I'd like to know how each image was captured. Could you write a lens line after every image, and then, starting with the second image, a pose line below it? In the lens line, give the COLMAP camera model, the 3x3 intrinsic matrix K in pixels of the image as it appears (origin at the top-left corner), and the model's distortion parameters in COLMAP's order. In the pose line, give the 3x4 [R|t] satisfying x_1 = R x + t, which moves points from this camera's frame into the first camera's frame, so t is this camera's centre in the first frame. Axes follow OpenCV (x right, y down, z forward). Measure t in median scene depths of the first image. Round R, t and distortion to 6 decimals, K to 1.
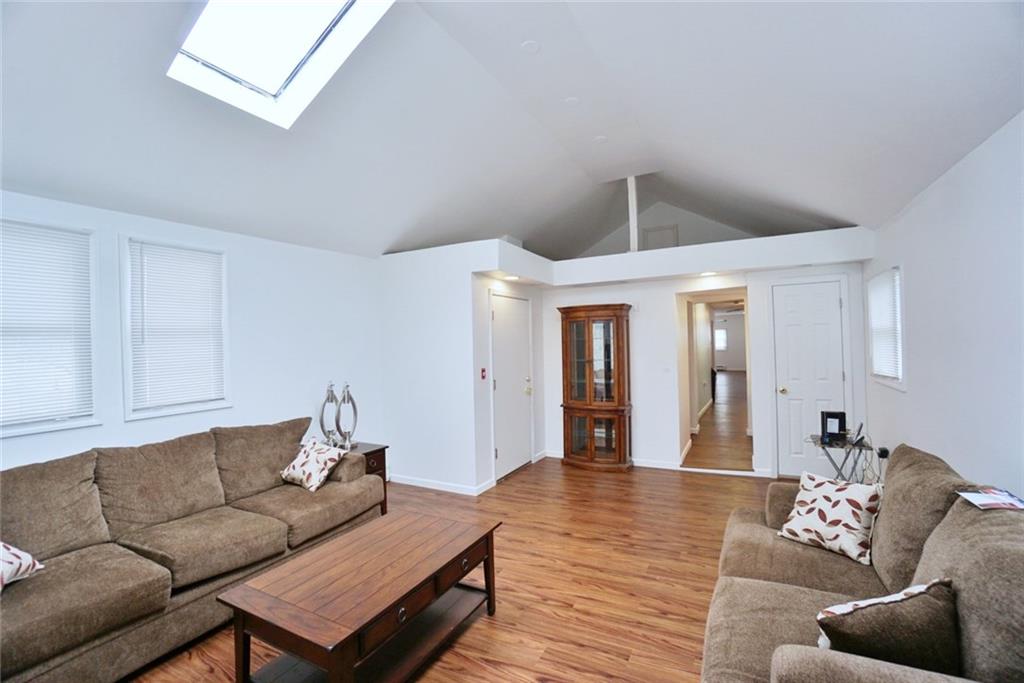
lens RADIAL K [[453.4, 0, 509.3], [0, 453.4, 335.6], [0, 0, 1]] dist [-0.060689, 0.021934]
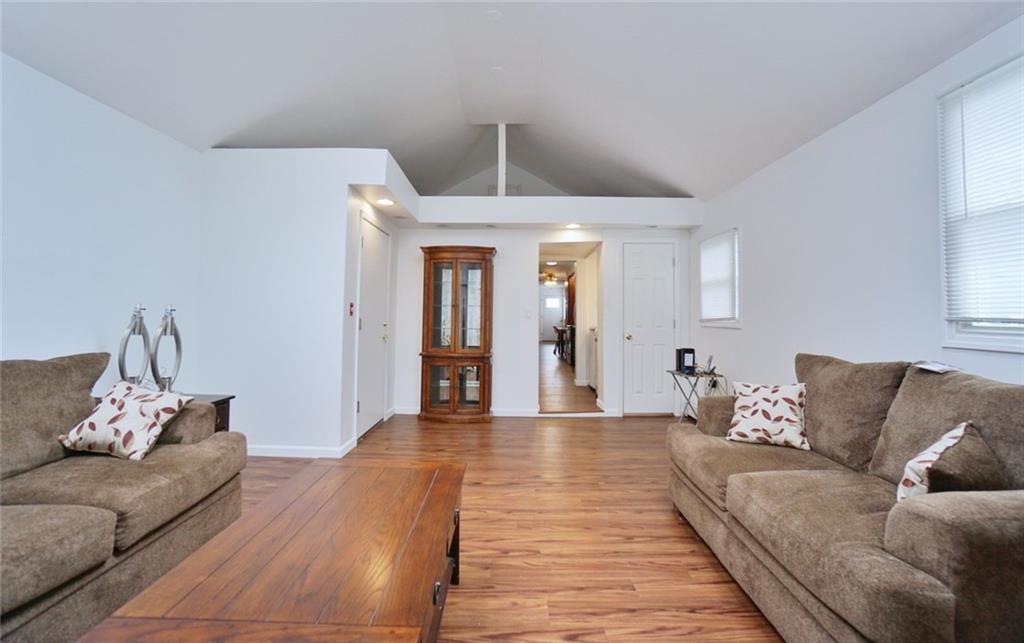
lens RADIAL K [[452.6, 0, 511.4], [0, 452.6, 293.2], [0, 0, 1]] dist [-0.069844, 0.025965]
pose [[0.881453, 0.058337, 0.468655, -0.267474], [-0.040804, 0.998038, -0.047487, 0.118914], [-0.470506, 0.022734, 0.882104, 0.202006]]
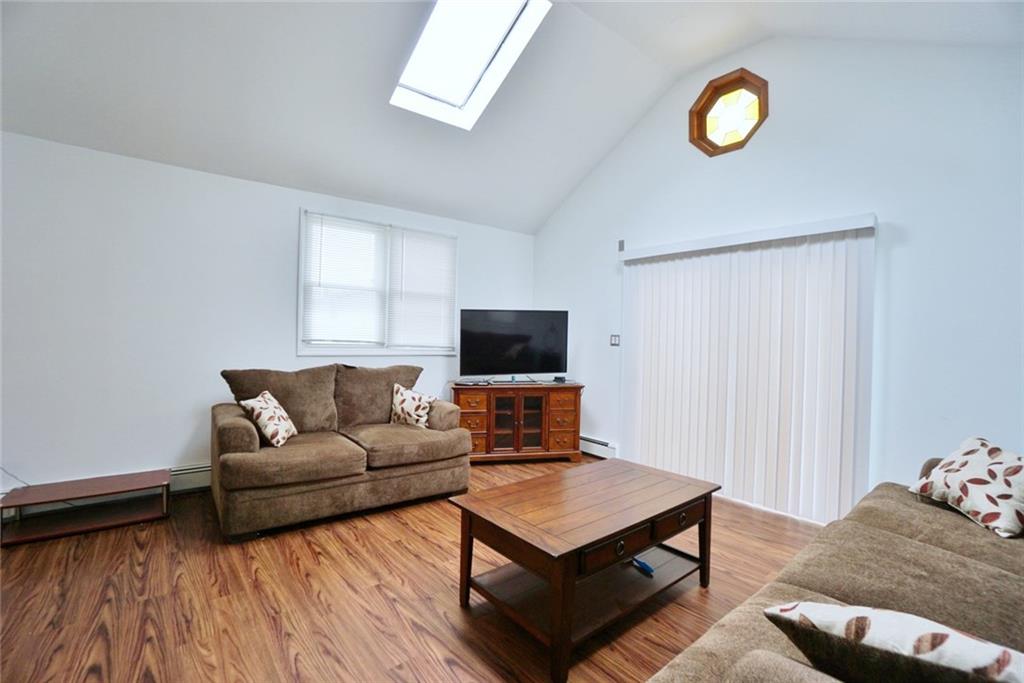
lens RADIAL K [[446.5, 0, 497.7], [0, 446.5, 341.4], [0, 0, 1]] dist [-0.056080, 0.020654]
pose [[-0.912976, 0.003096, 0.408002, -0.329588], [-0.002719, 0.999903, -0.013671, 0.118733], [-0.408005, -0.013590, -0.912879, 1.331498]]
